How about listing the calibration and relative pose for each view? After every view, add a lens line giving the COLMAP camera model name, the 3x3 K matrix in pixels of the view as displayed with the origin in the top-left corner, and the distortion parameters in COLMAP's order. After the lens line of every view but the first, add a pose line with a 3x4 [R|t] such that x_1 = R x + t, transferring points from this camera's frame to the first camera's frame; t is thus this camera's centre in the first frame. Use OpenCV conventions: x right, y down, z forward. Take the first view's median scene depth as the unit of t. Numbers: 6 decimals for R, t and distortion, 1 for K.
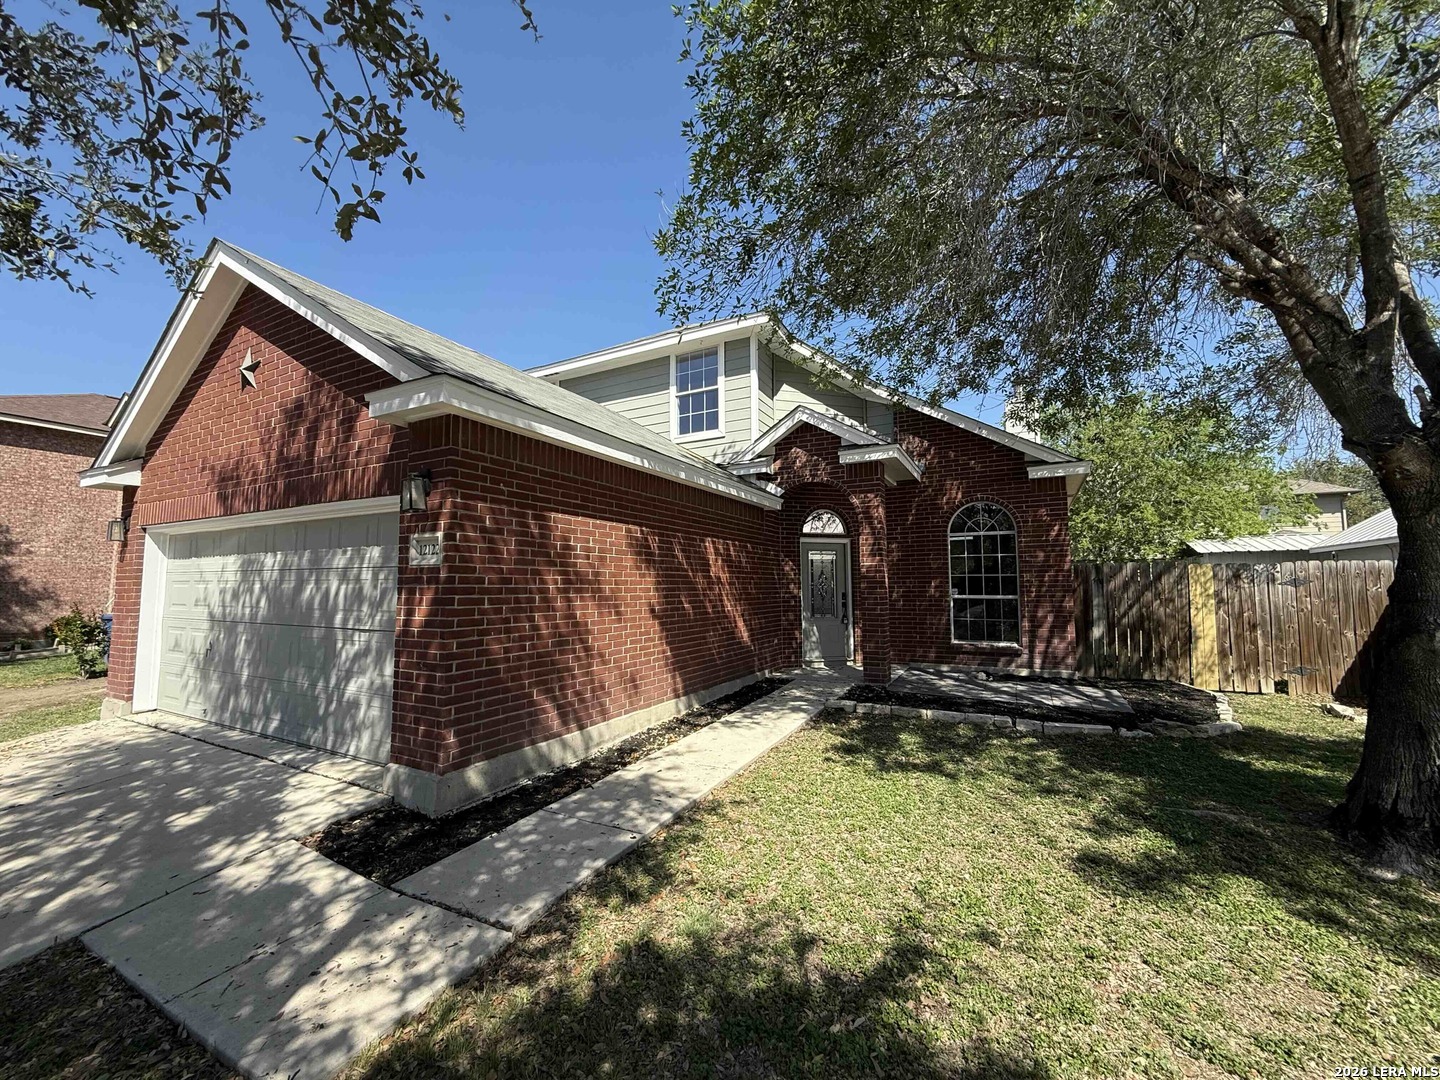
lens RADIAL K [[584.6, 0, 722.2], [0, 584.6, 537.6], [0, 0, 1]] dist [0.000429, 0.000187]
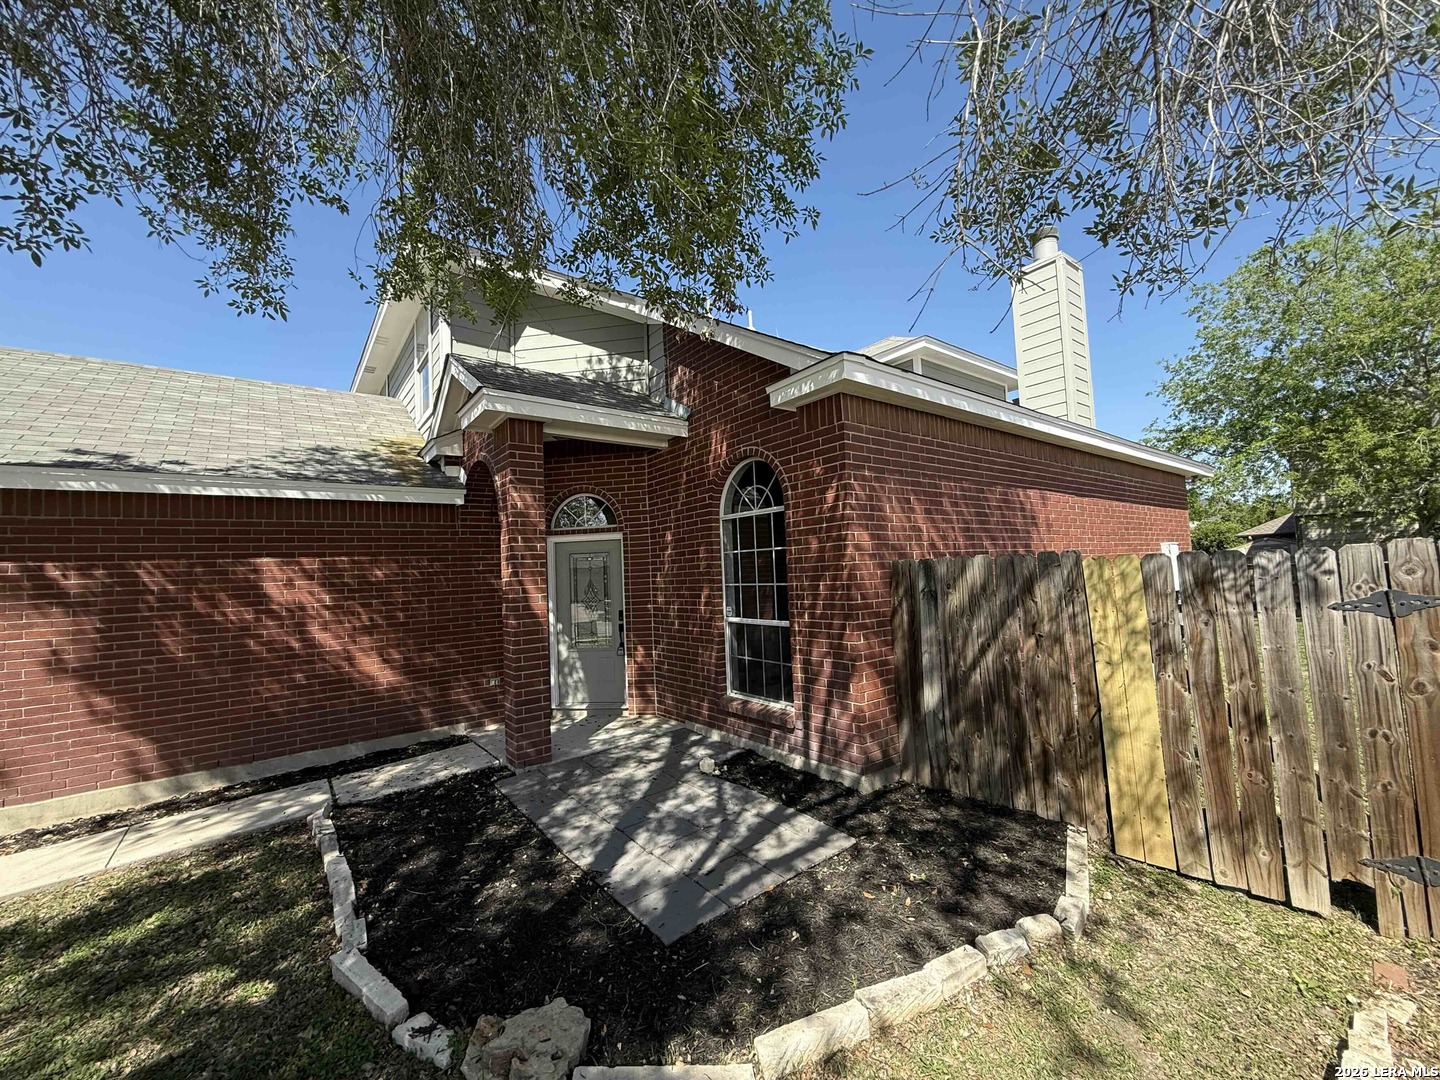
lens RADIAL K [[570.5, 0, 715.5], [0, 570.5, 538.8], [0, 0, 1]] dist [0.000197, 0.000278]
pose [[0.915130, -0.057388, -0.399053, 0.695721], [0.068994, 0.997508, 0.014769, 0.008299], [0.397211, -0.041048, 0.916809, 0.503477]]
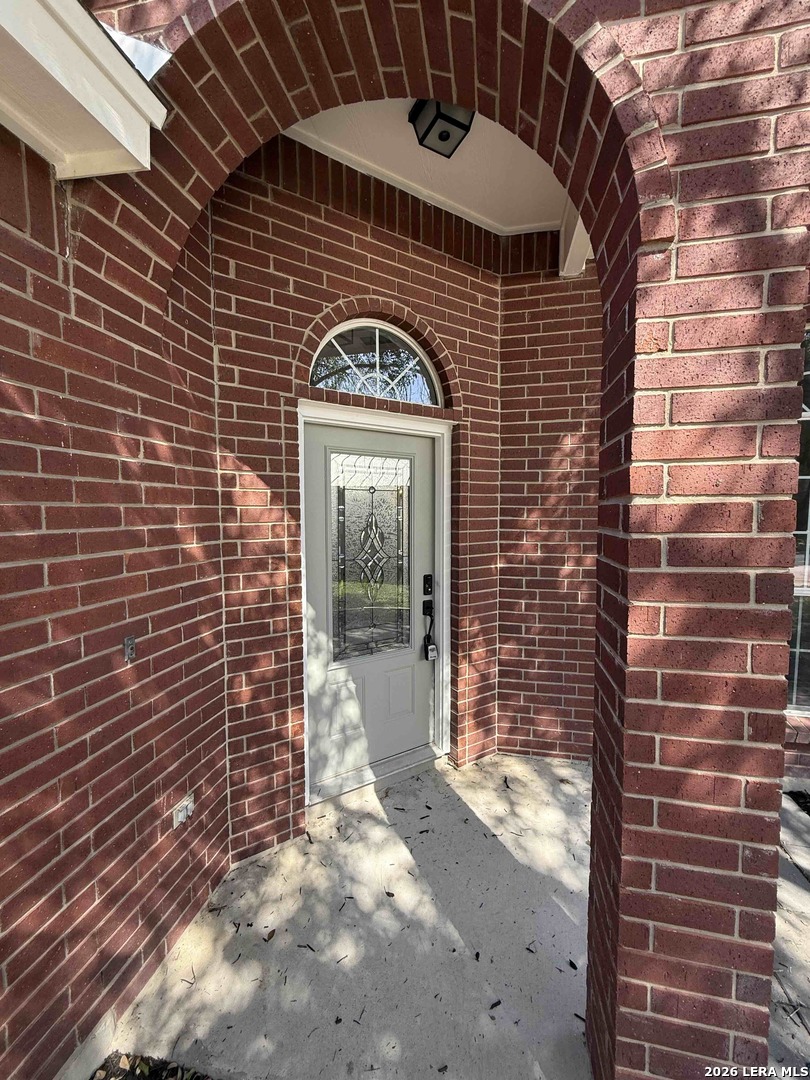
lens RADIAL K [[427.9, 0, 405.0], [0, 427.9, 540.0], [0, 0, 1]] dist [0.000197, 0.000278]
pose [[0.953884, -0.017539, 0.299664, 0.136362], [-0.026148, 0.989642, 0.141155, 0.041719], [-0.299036, -0.142481, 0.943545, 0.895397]]
